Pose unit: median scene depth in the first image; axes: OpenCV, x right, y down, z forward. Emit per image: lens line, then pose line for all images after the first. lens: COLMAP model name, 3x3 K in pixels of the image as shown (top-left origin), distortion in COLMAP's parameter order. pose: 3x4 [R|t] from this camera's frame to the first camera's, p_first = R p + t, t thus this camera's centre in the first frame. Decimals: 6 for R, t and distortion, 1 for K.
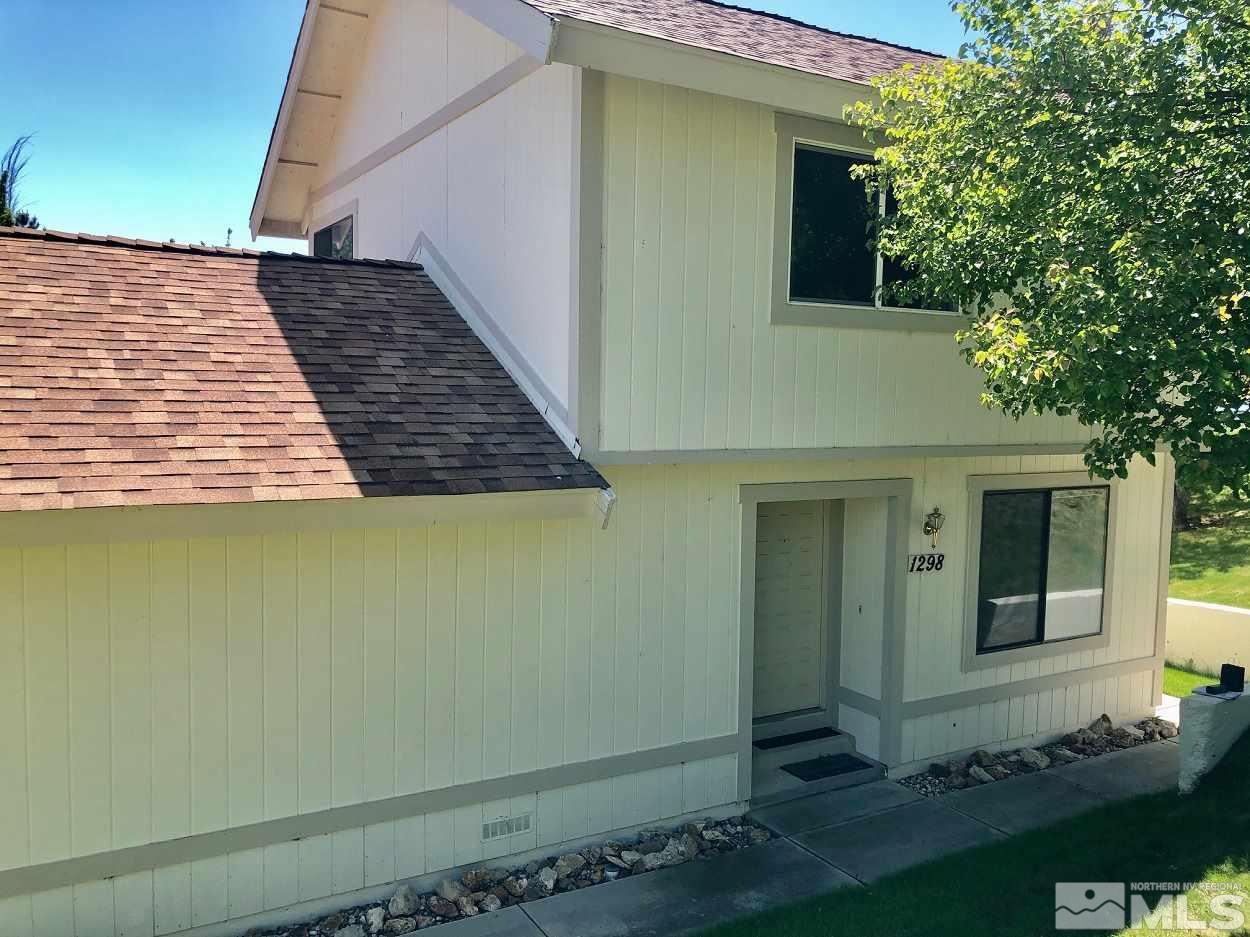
lens RADIAL K [[1036.4, 0, 625.0], [0, 1036.4, 468.5], [0, 0, 1]] dist [-0.004838, 0.008162]
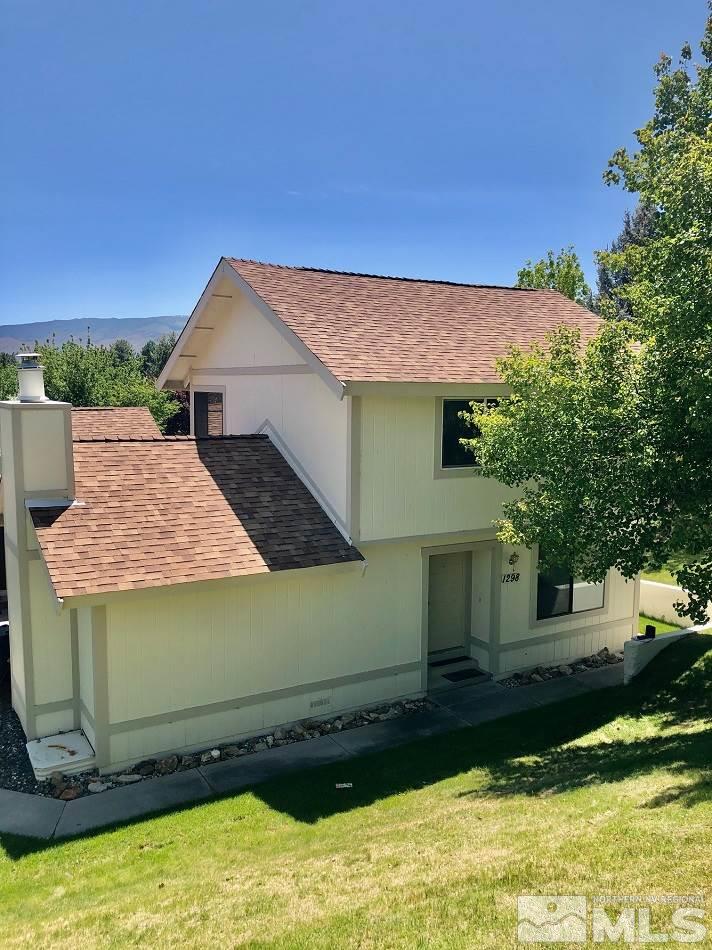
lens RADIAL K [[755.4, 0, 356.0], [0, 755.4, 475.0], [0, 0, 1]] dist [0.051464, -0.180990]
pose [[0.999908, -0.008420, 0.010594, -0.044417], [0.008170, 0.999692, 0.023423, -0.184658], [-0.010788, -0.023335, 0.999669, -0.623947]]
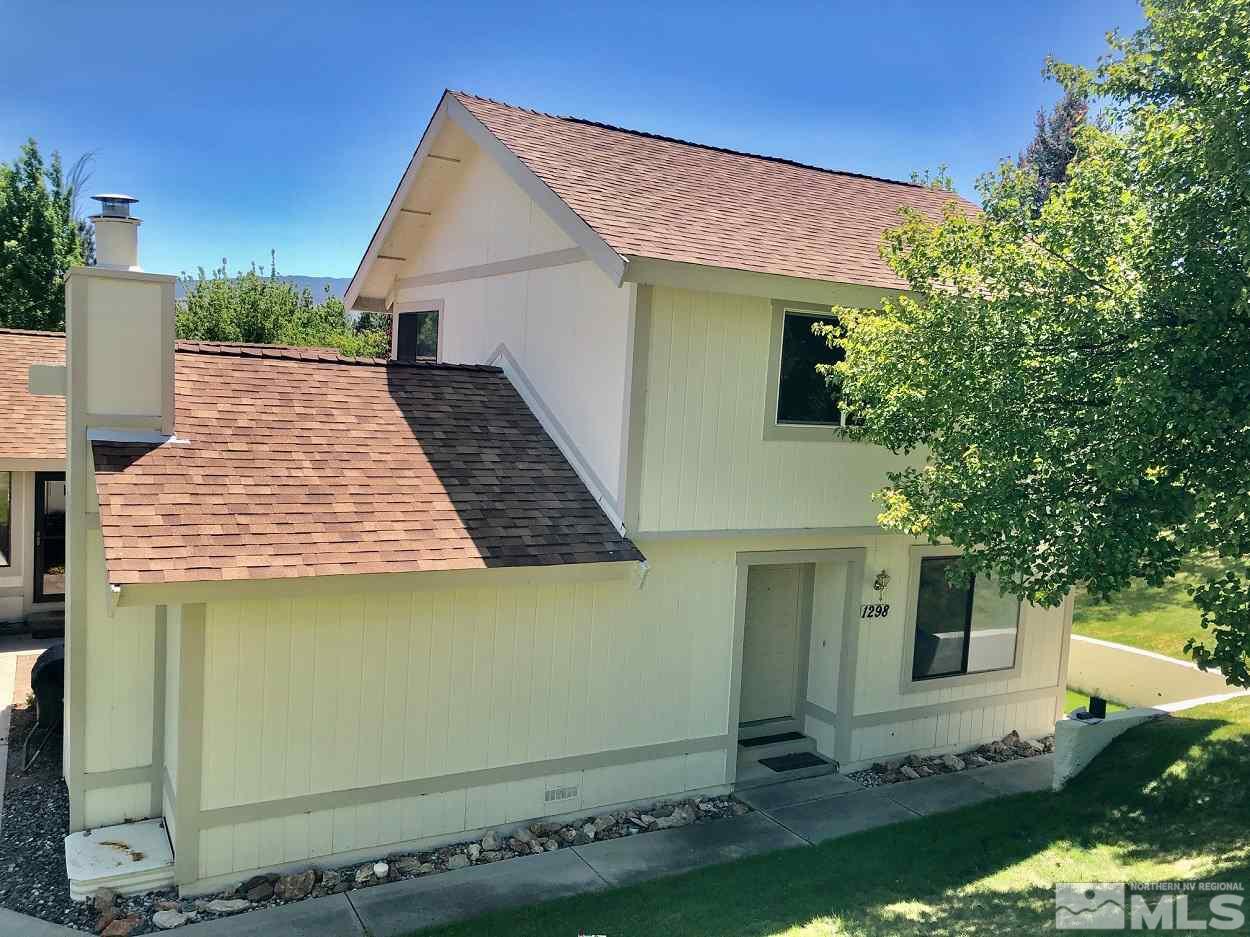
lens RADIAL K [[1013.9, 0, 619.0], [0, 1013.9, 469.1], [0, 0, 1]] dist [0.002067, -0.013503]
pose [[0.999183, 0.039998, -0.005866, -0.041954], [-0.039992, 0.999199, 0.001183, -0.092773], [0.005908, -0.000947, 0.999982, -0.351097]]
